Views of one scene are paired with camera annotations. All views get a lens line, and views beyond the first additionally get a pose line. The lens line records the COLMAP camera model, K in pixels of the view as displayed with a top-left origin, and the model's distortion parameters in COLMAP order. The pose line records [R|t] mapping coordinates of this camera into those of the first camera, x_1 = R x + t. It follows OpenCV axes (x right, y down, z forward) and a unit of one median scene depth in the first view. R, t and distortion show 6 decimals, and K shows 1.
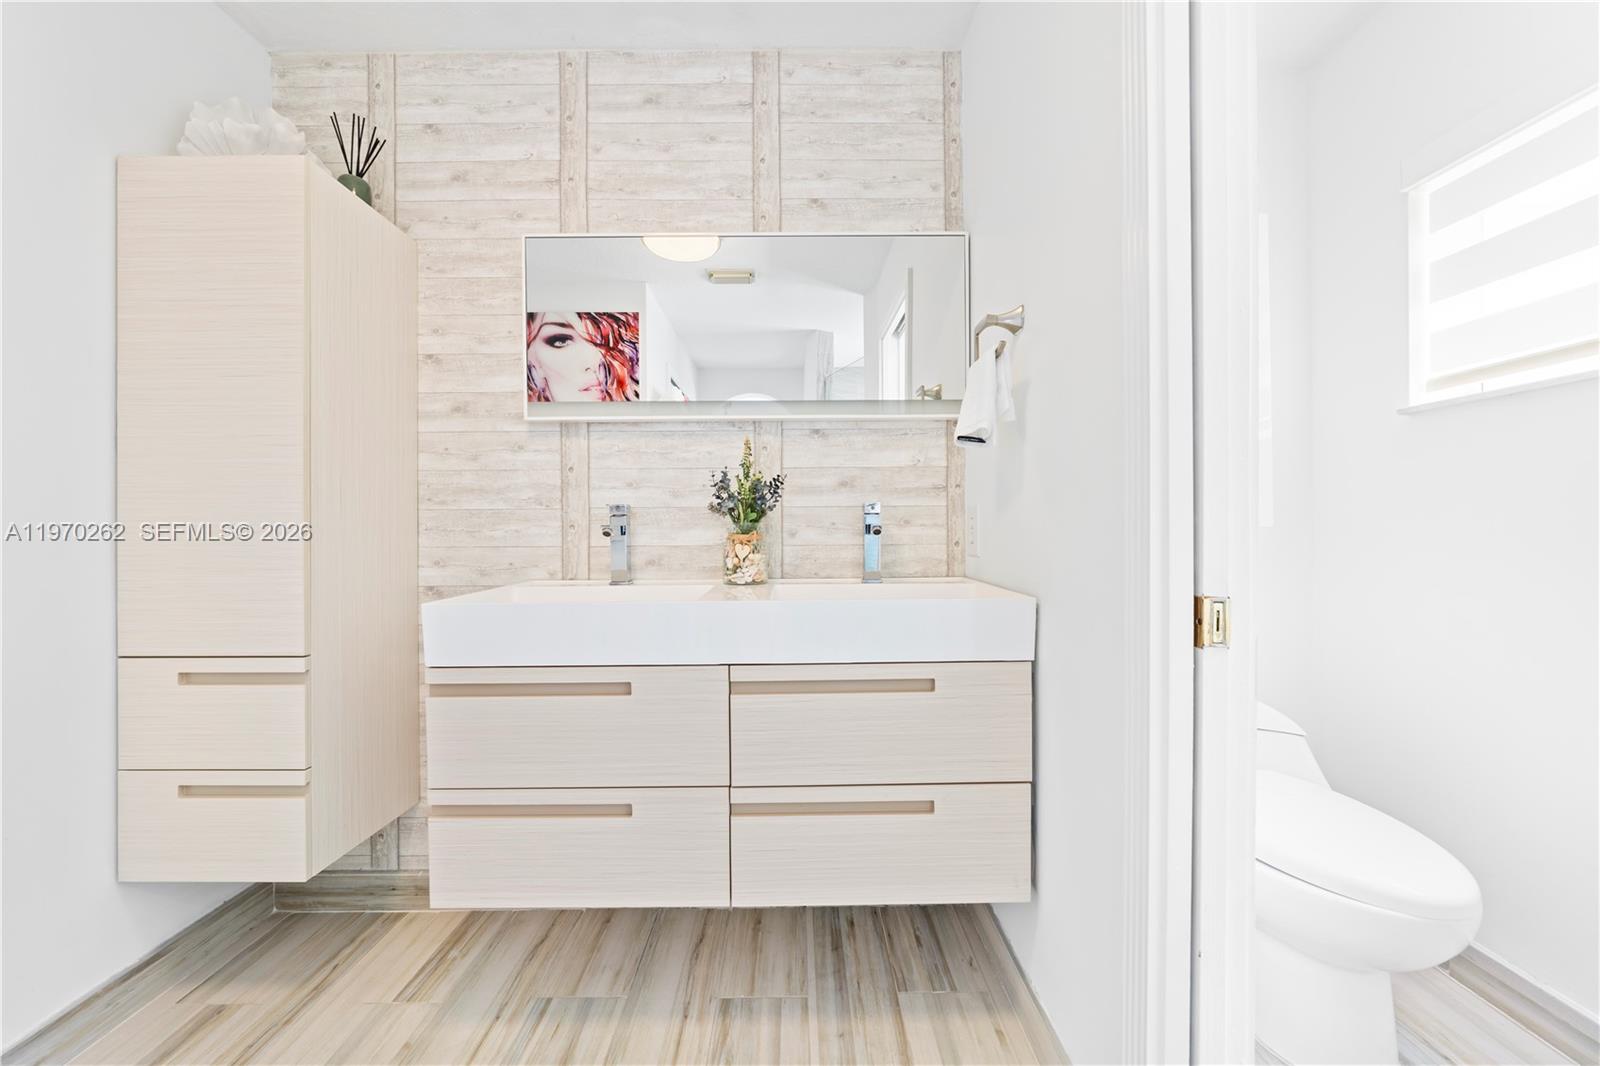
lens RADIAL K [[551.6, 0, 793.4], [0, 551.6, 537.9], [0, 0, 1]] dist [-0.007680, 0.000031]
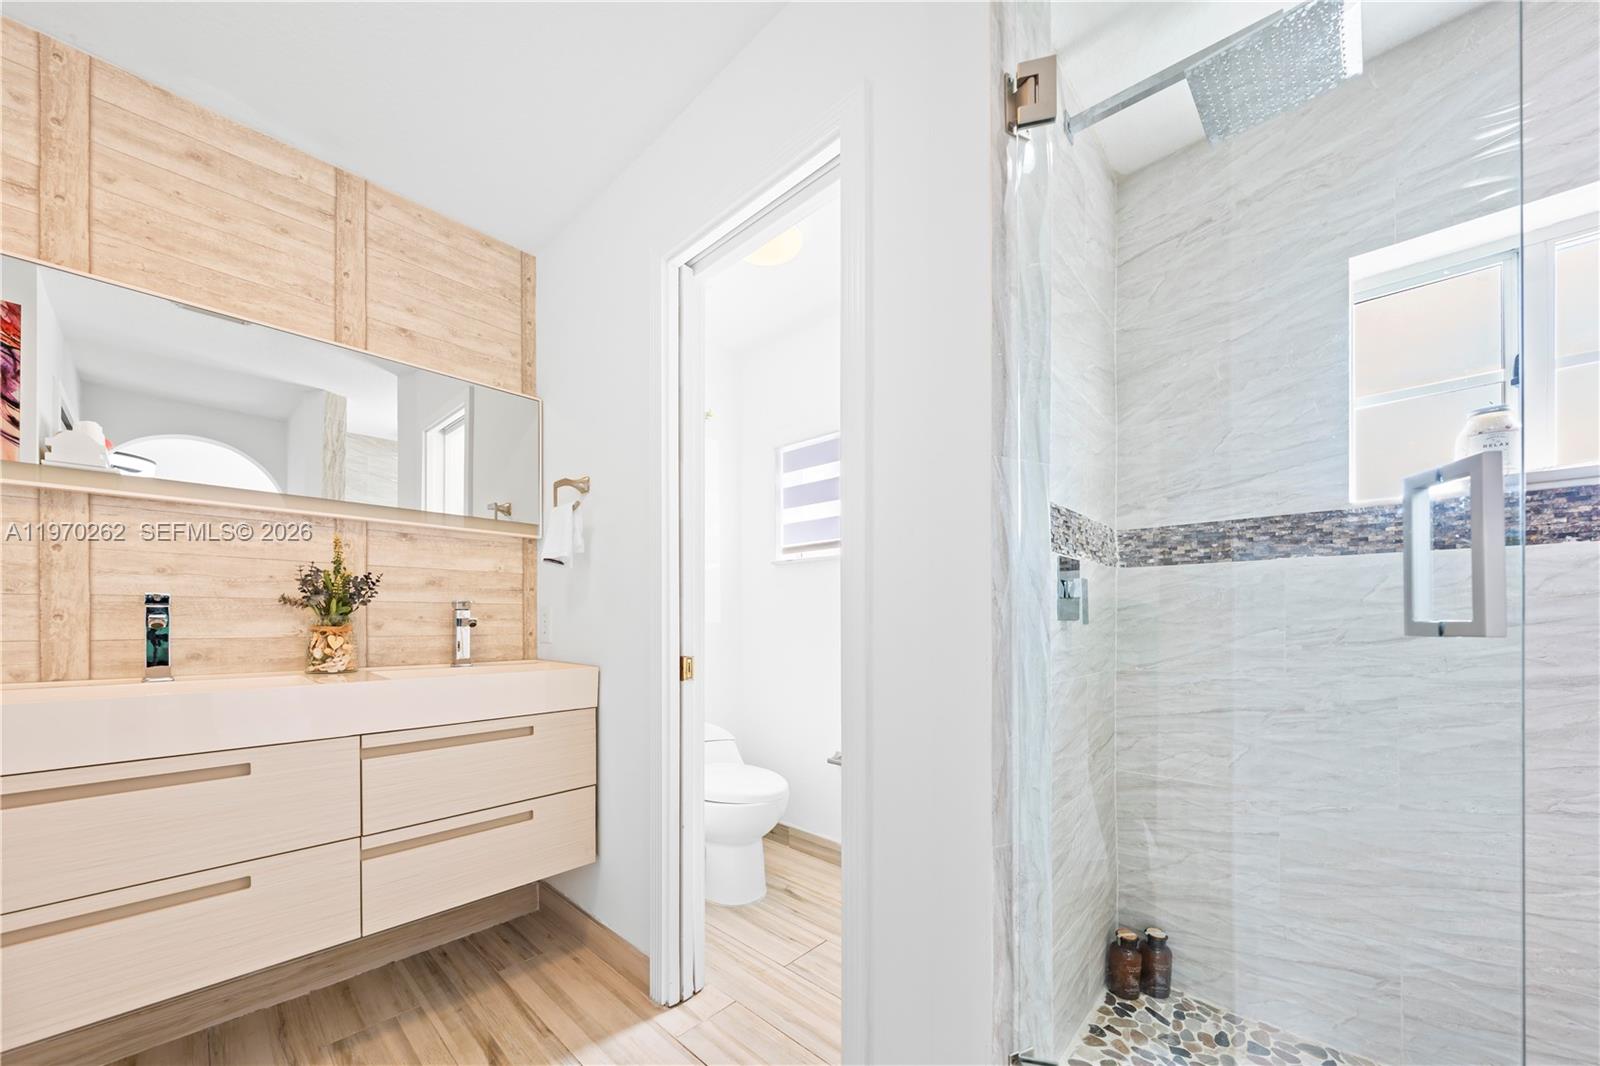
lens RADIAL K [[586.0, 0, 797.6], [0, 586.0, 626.8], [0, 0, 1]] dist [-0.003124, 0.000235]
pose [[0.684342, 0.001825, 0.729159, -0.283501], [0.002482, 0.999985, -0.004833, 0.001822], [-0.729157, 0.005118, 0.684327, -0.409041]]
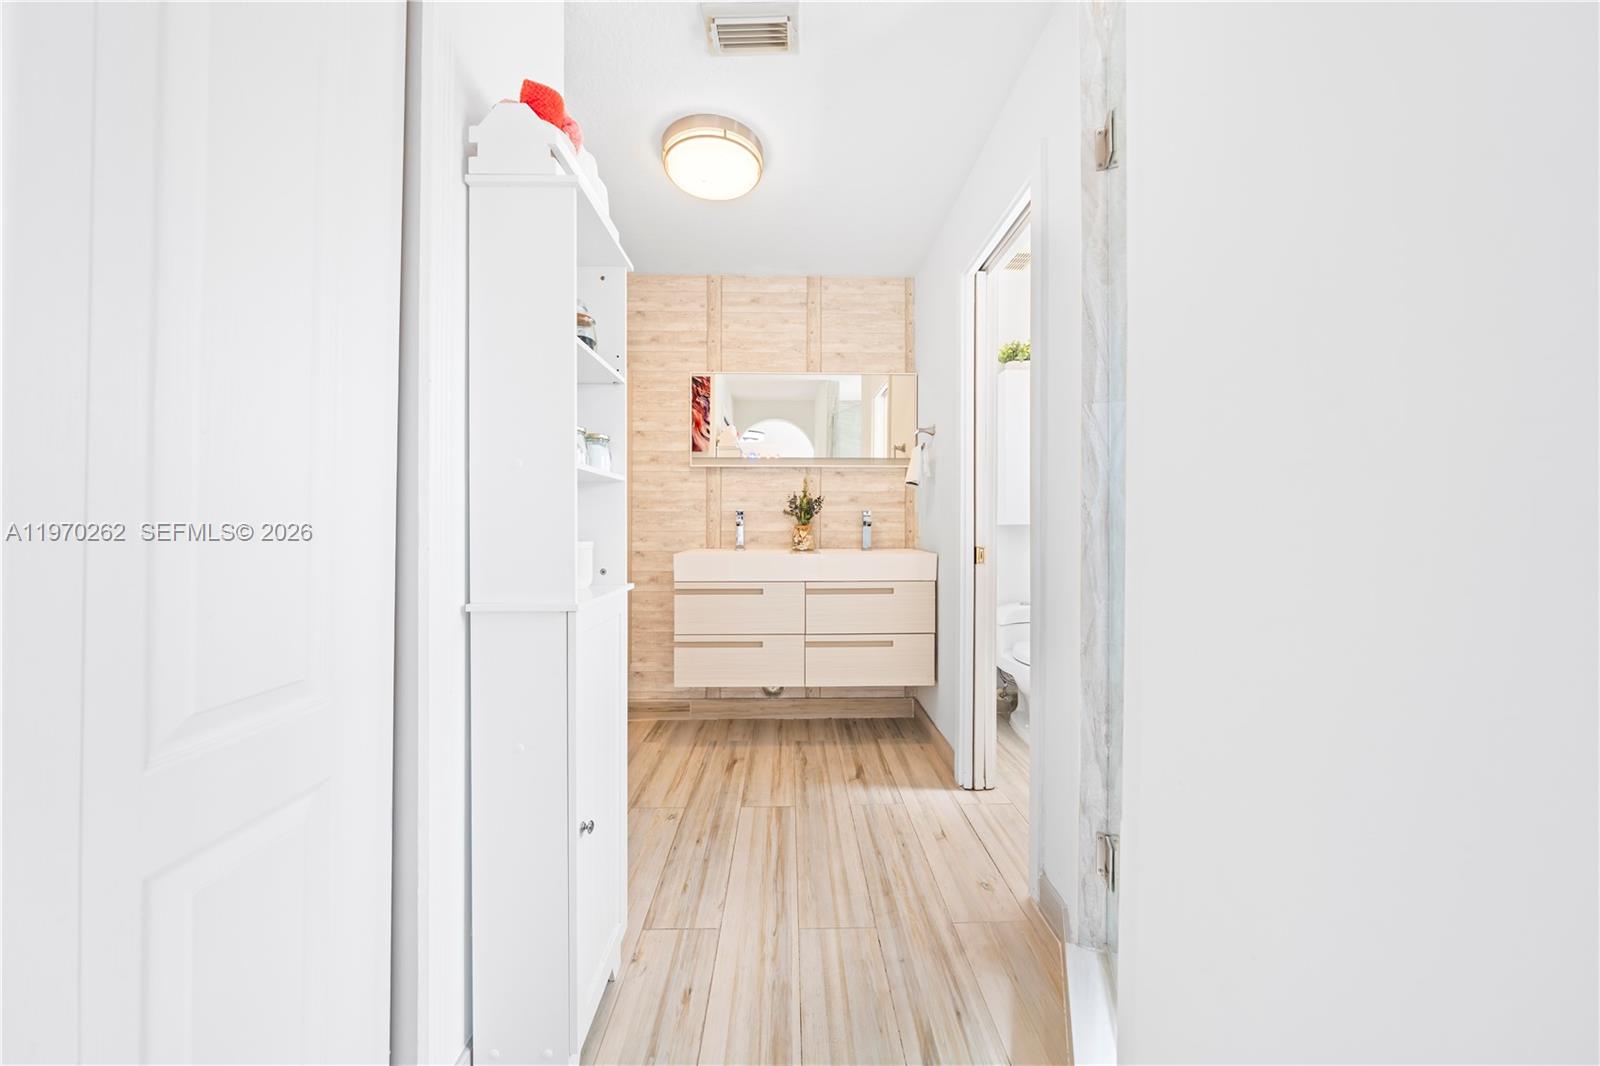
lens RADIAL K [[543.5, 0, 796.9], [0, 543.5, 531.2], [0, 0, 1]] dist [-0.000939, 0.000040]
pose [[0.999763, 0.007975, 0.020241, -0.143349], [-0.007948, 0.999967, -0.001414, 0.015627], [-0.020252, 0.001253, 0.999794, -0.918984]]
